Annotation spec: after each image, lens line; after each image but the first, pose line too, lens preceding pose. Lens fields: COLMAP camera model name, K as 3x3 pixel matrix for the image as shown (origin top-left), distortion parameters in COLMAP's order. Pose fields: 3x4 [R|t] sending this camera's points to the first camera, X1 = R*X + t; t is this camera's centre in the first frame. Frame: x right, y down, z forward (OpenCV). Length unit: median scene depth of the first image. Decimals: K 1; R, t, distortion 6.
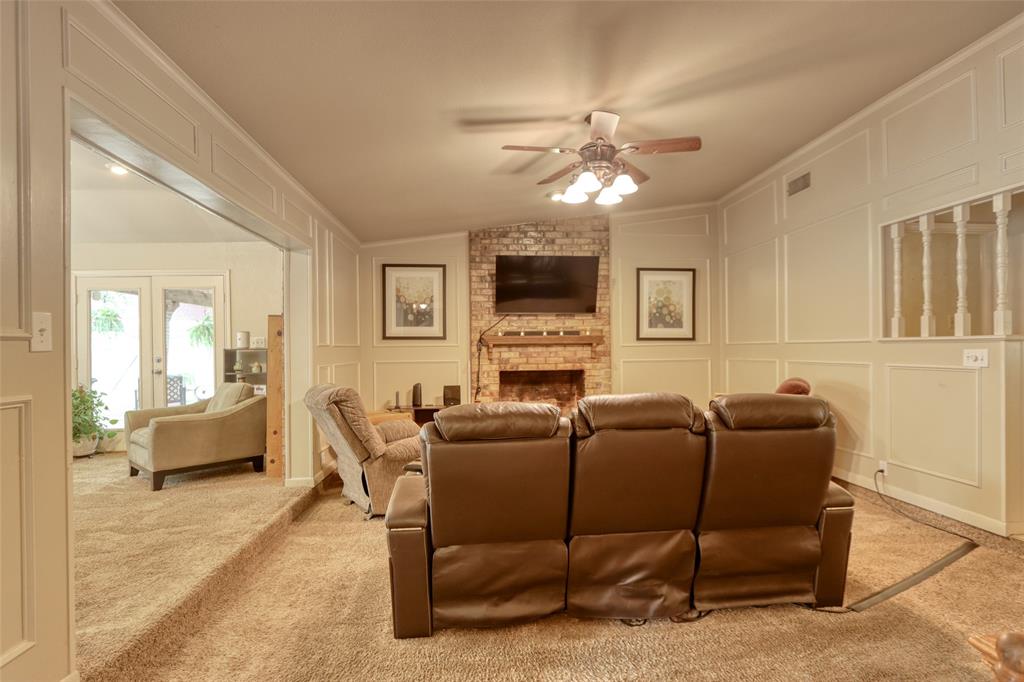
lens RADIAL K [[509.4, 0, 514.1], [0, 509.4, 348.4], [0, 0, 1]] dist [-0.015316, 0.002283]
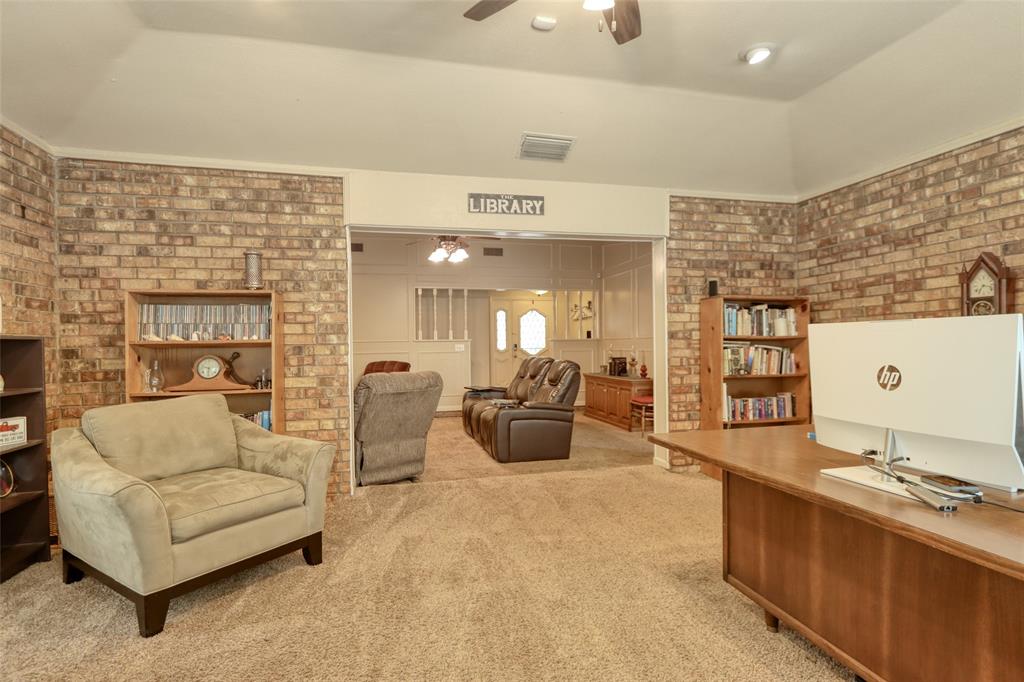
lens RADIAL K [[509.4, 0, 514.1], [0, 509.4, 348.4], [0, 0, 1]] dist [-0.015316, 0.002283]
pose [[-0.156753, 0.003965, 0.987630, -0.993922], [0.013903, 0.999902, -0.001808, 0.017420], [-0.987540, 0.013448, -0.156793, 0.625227]]
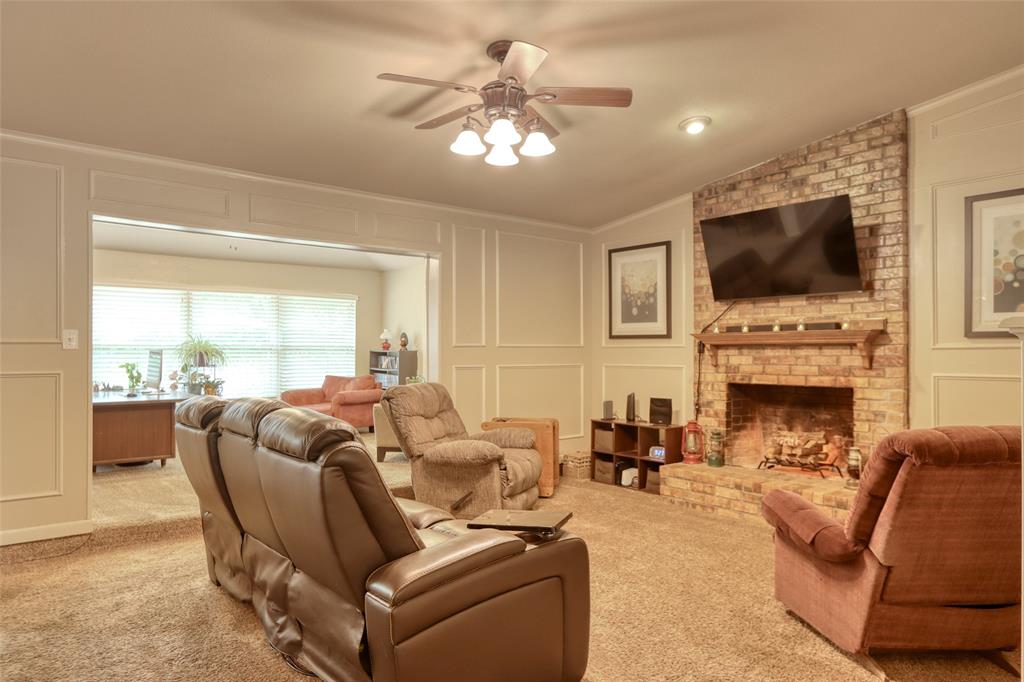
lens RADIAL K [[648.9, 0, 514.2], [0, 648.9, 348.1], [0, 0, 1]] dist [-0.015916, 0.016123]
pose [[0.560919, 0.005421, -0.827853, 0.582462], [-0.005675, 0.999980, 0.002704, -0.004461], [0.827851, 0.003181, 0.560939, 0.275665]]
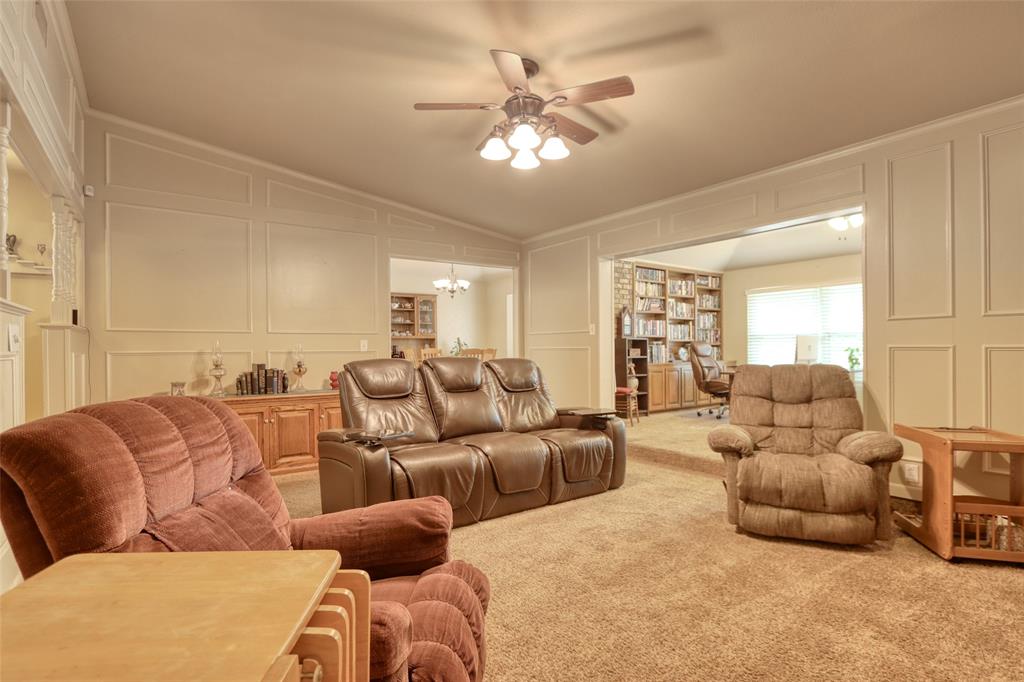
lens RADIAL K [[509.4, 0, 514.1], [0, 509.4, 348.4], [0, 0, 1]] dist [-0.015316, 0.002283]
pose [[-0.858015, 0.014142, -0.513430, 0.381898], [0.013887, 0.999894, 0.004334, 0.021001], [0.513437, -0.003411, -0.858121, 1.040171]]
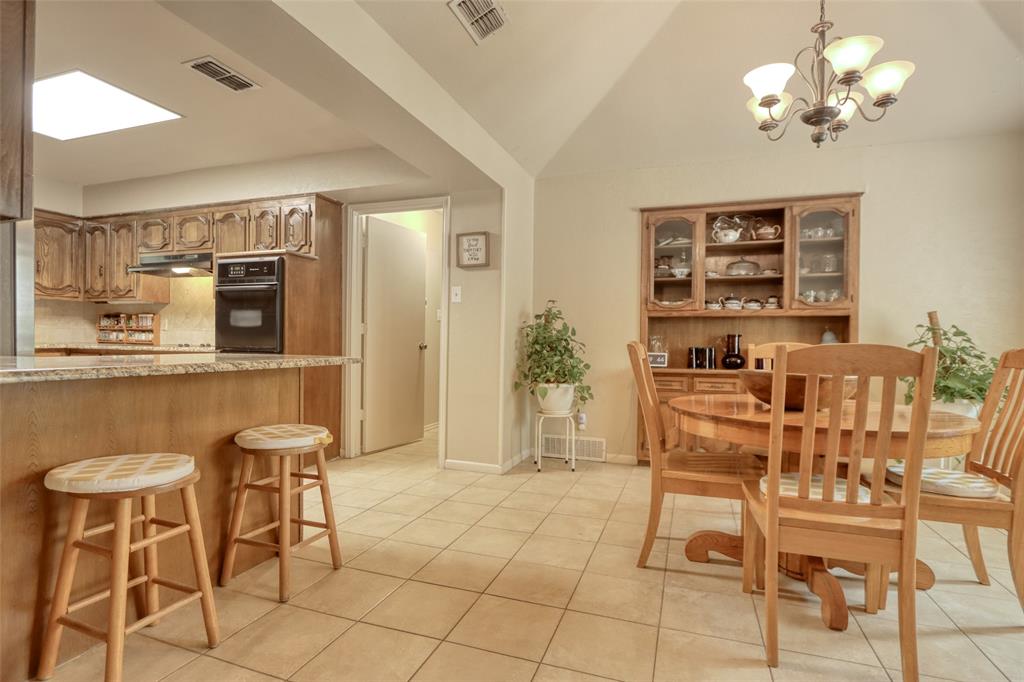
lens RADIAL K [[509.4, 0, 514.1], [0, 509.4, 348.4], [0, 0, 1]] dist [-0.015316, 0.002283]
pose [[-0.913976, -0.011883, 0.405595, -0.159842], [-0.007263, 0.999890, 0.012928, 0.025671], [-0.405704, 0.008870, -0.913962, 0.134423]]
